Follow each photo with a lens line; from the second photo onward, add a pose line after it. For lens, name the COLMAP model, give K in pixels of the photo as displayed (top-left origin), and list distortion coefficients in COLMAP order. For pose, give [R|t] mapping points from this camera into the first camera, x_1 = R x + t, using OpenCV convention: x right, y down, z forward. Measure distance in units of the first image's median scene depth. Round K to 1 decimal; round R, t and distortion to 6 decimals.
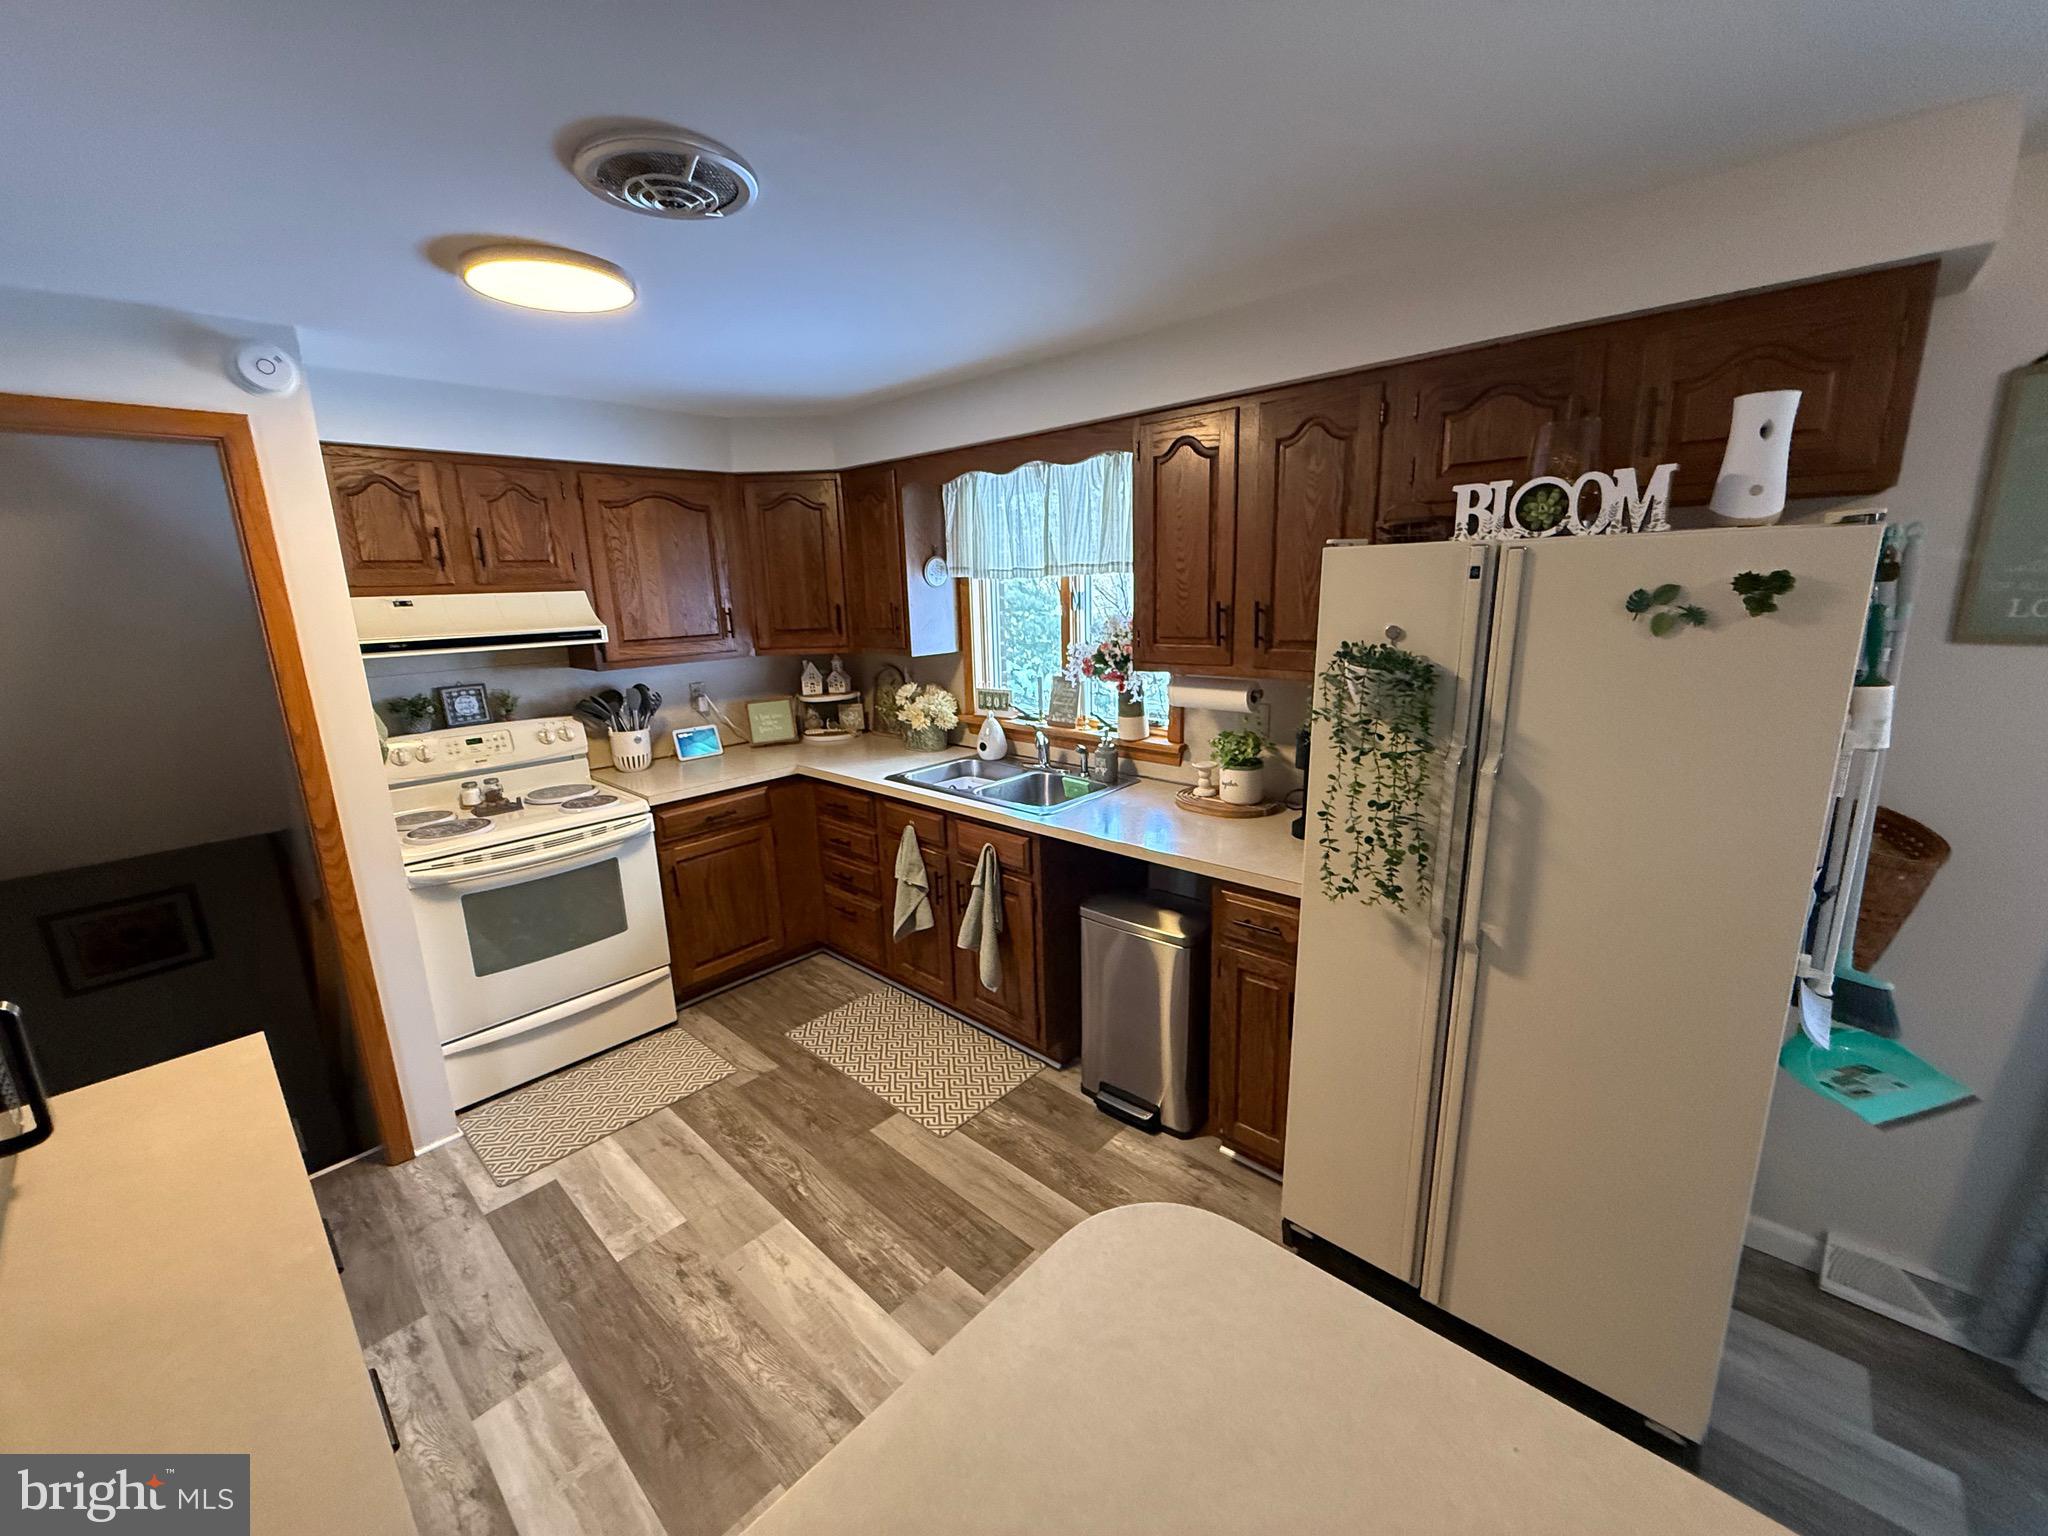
lens RADIAL K [[814.9, 0, 1019.8], [0, 814.9, 766.0], [0, 0, 1]] dist [0.000835, -0.000056]
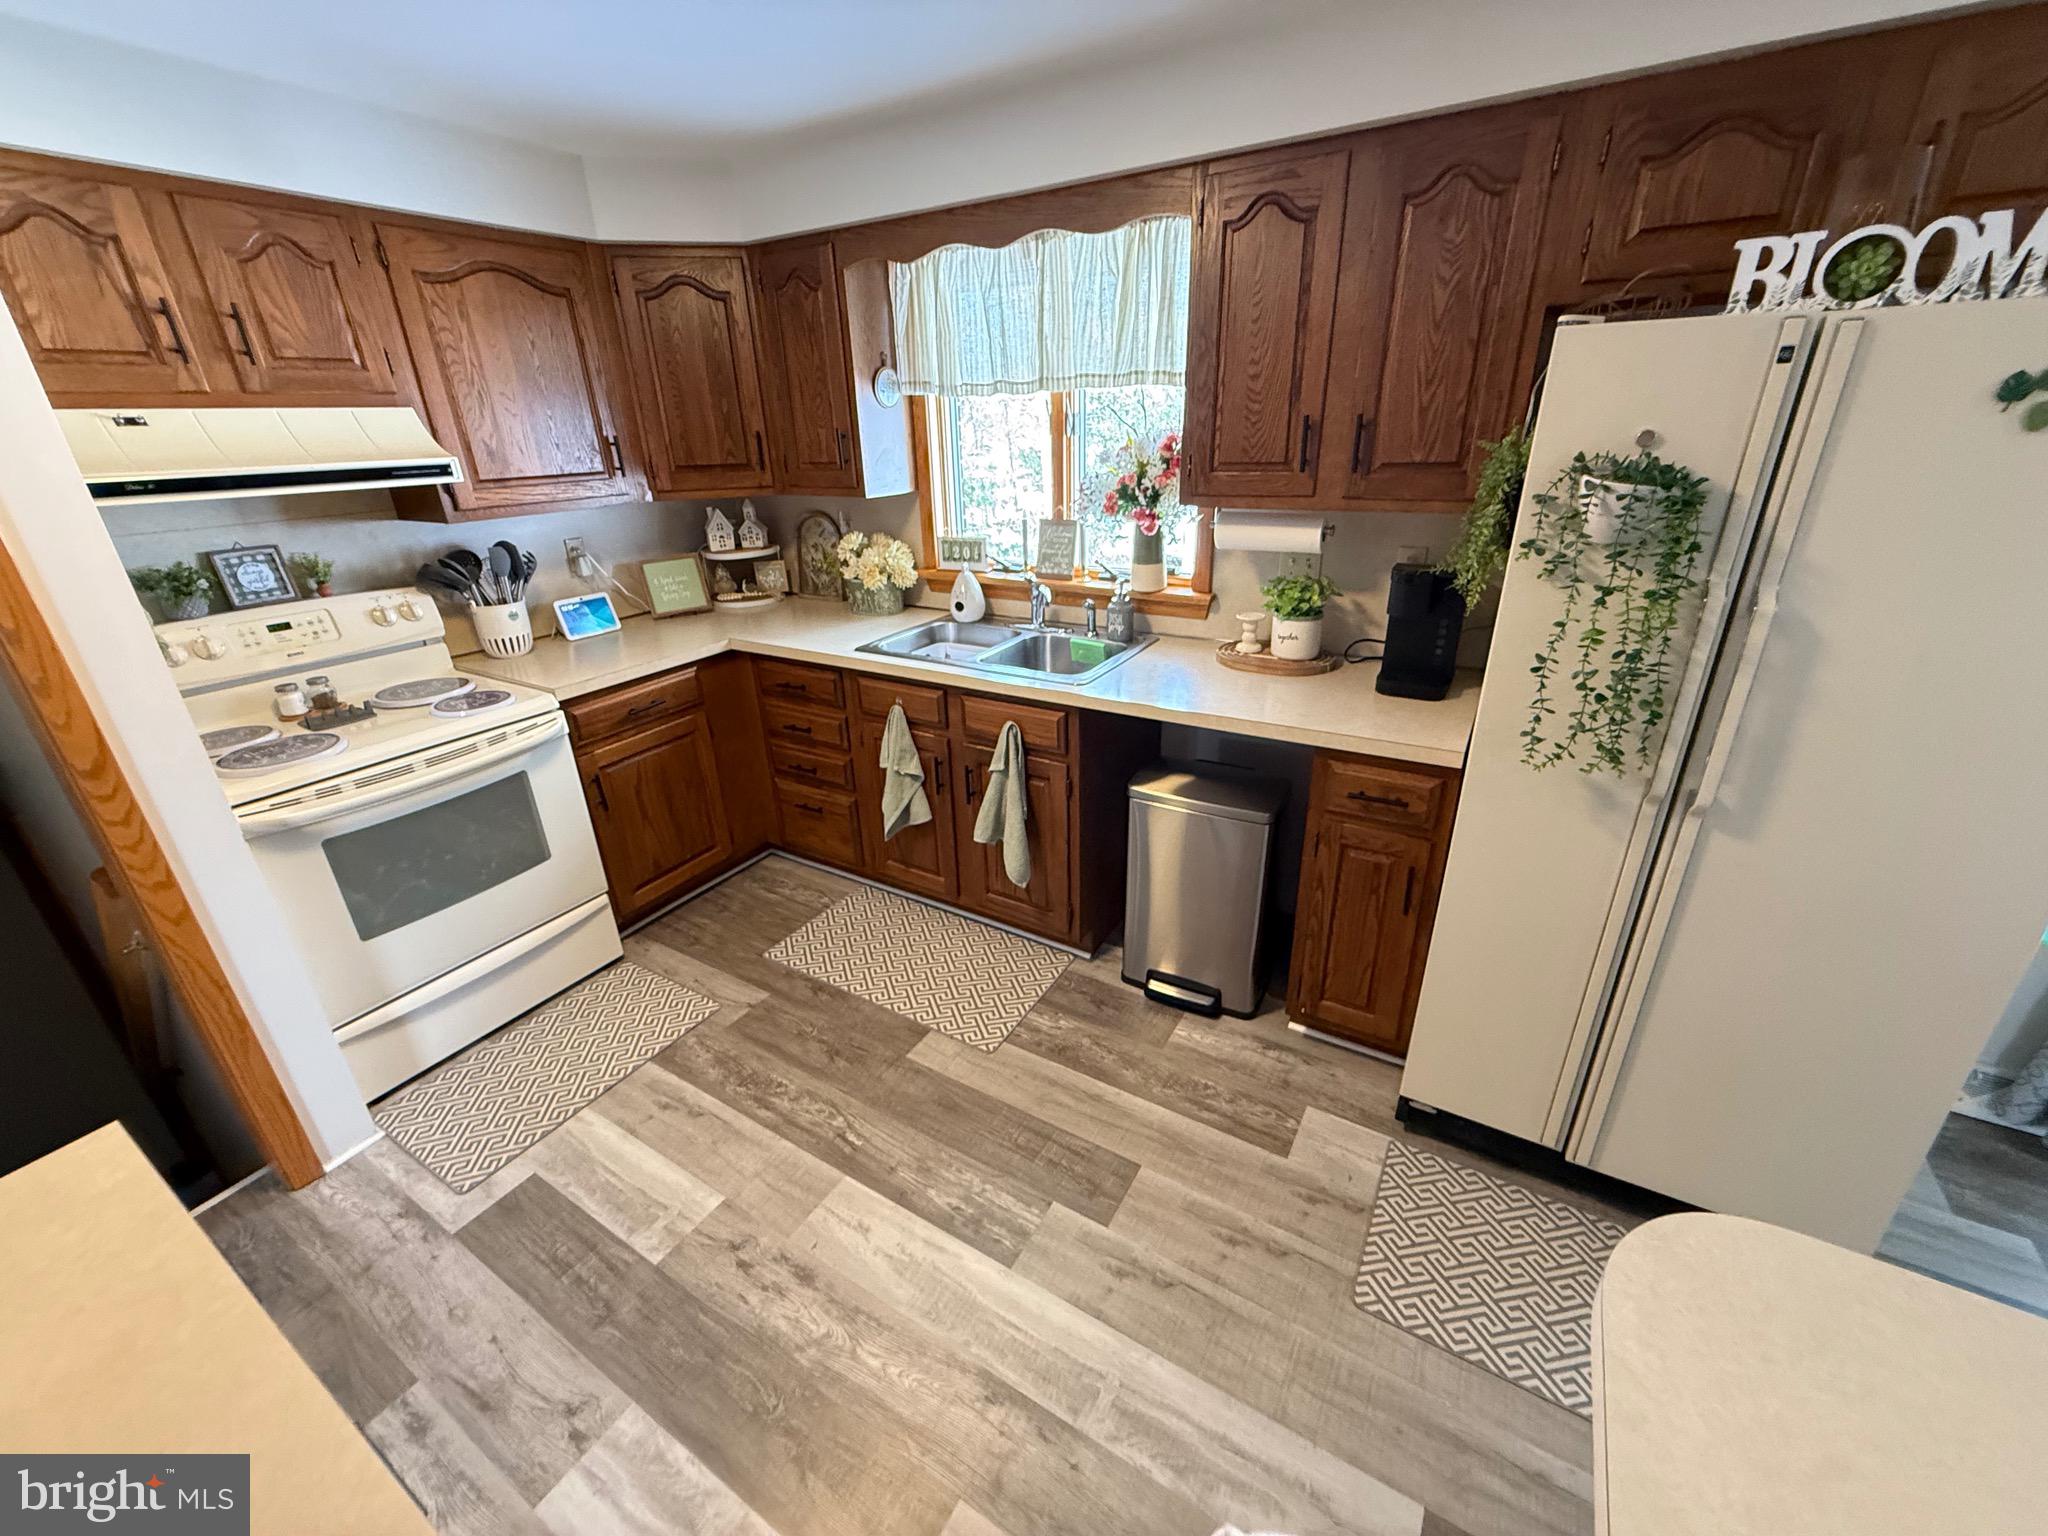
lens RADIAL K [[813.9, 0, 1020.8], [0, 813.9, 767.5], [0, 0, 1]] dist [0.000087, 0.000060]
pose [[0.979553, -0.077519, 0.185650, -0.190581], [0.043988, 0.982982, 0.178356, -0.008871], [-0.196317, -0.166543, 0.966293, 0.170953]]
